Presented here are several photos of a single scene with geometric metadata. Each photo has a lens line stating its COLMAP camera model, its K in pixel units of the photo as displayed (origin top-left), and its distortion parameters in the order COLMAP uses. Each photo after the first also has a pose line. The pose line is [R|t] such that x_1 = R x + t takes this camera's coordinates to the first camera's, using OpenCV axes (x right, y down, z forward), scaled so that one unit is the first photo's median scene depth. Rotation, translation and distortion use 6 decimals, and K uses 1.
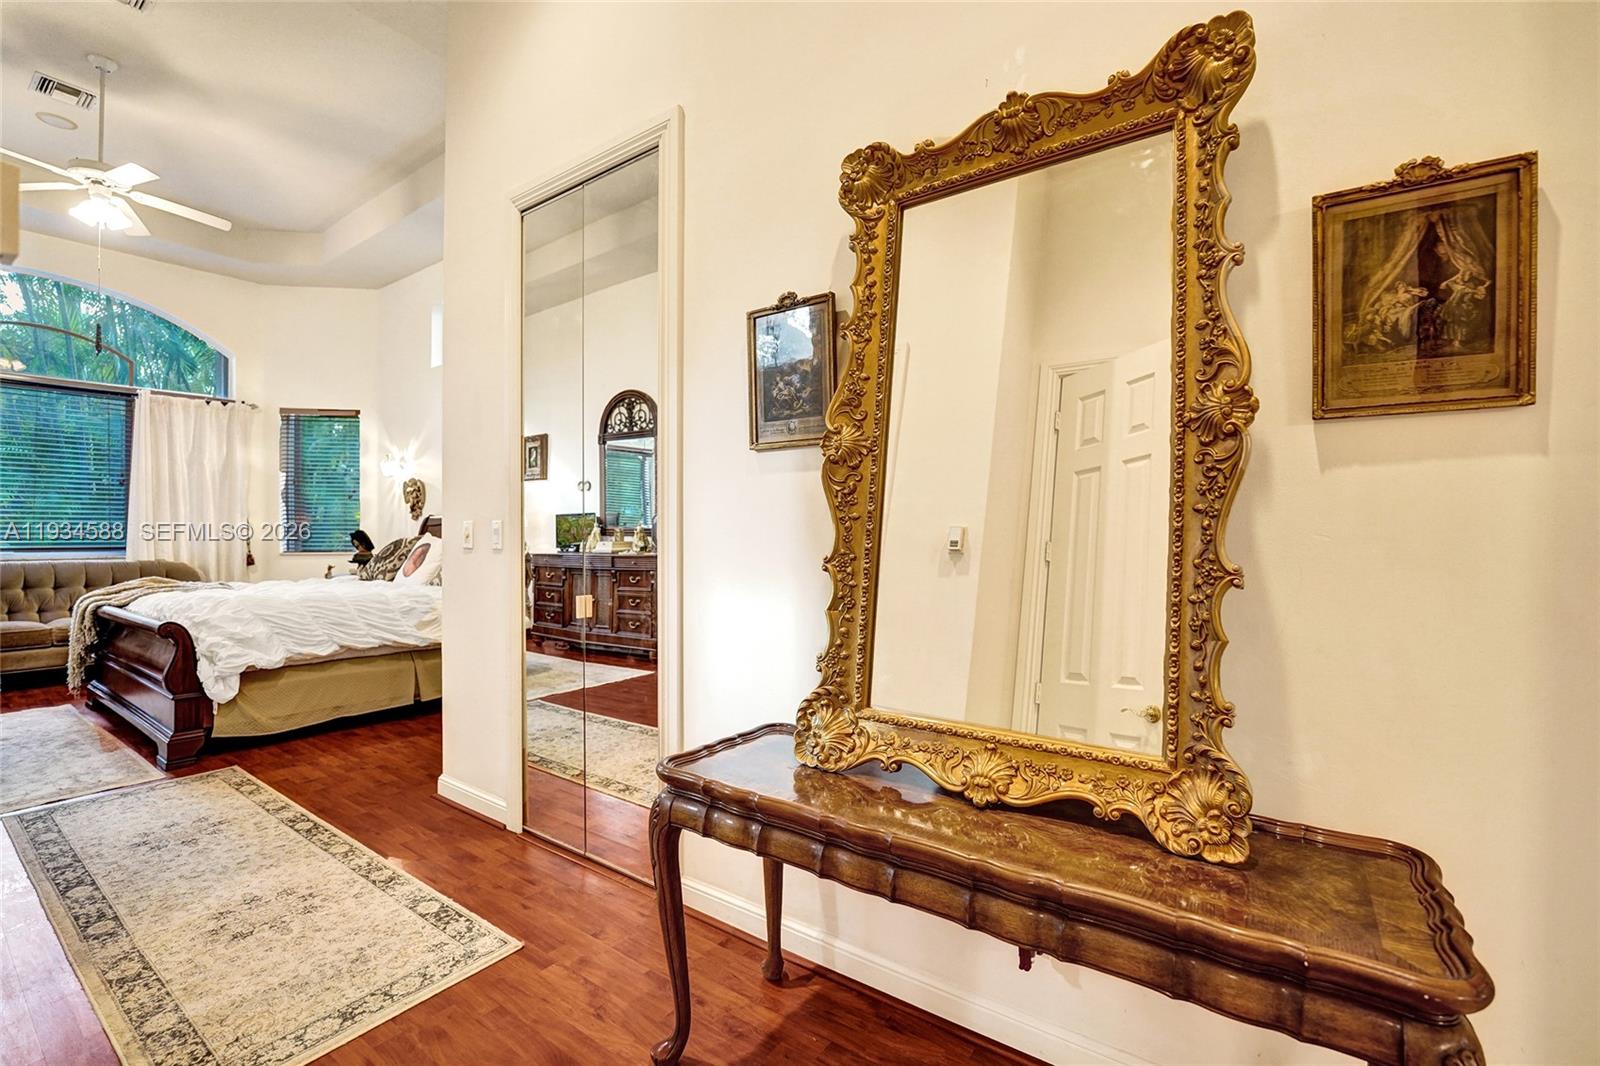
lens RADIAL K [[685.5, 0, 802.7], [0, 685.5, 536.4], [0, 0, 1]] dist [-0.022322, -0.000288]
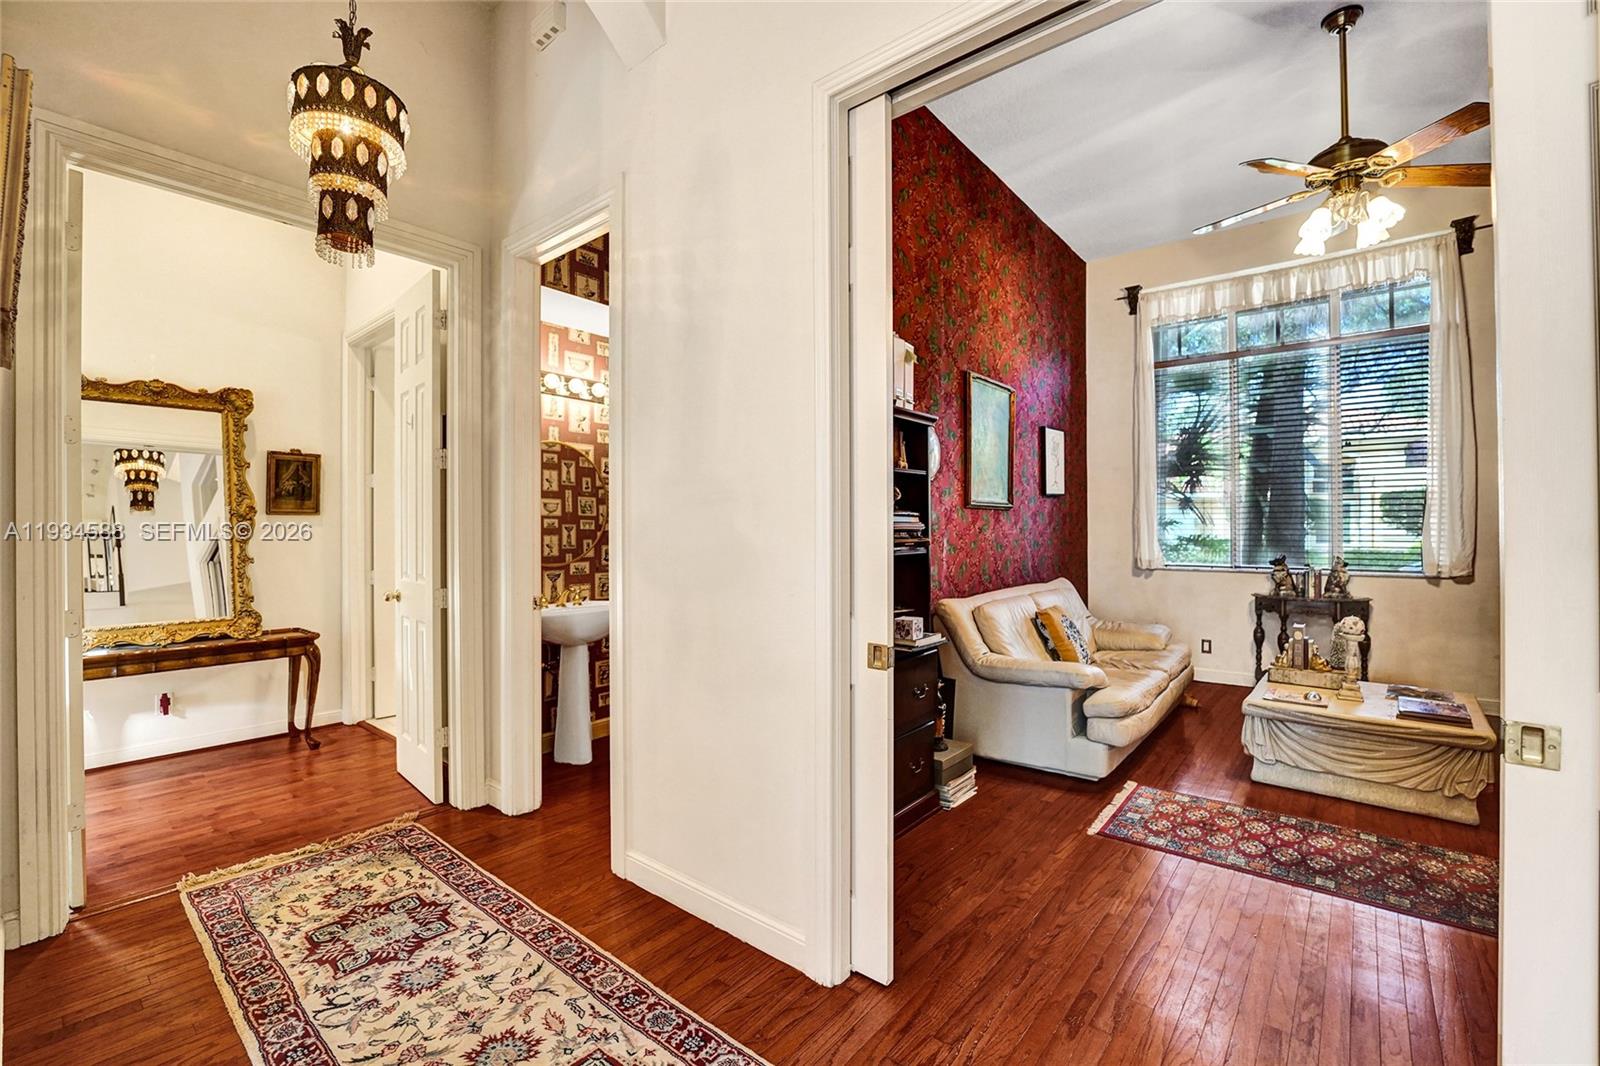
lens RADIAL K [[685.5, 0, 799.2], [0, 685.5, 534.4], [0, 0, 1]] dist [-0.022322, -0.000288]
pose [[0.076782, 0.002149, 0.997046, -2.299351], [0.011169, 0.999933, -0.003016, -0.027358], [-0.996985, 0.011367, 0.076753, -1.831945]]
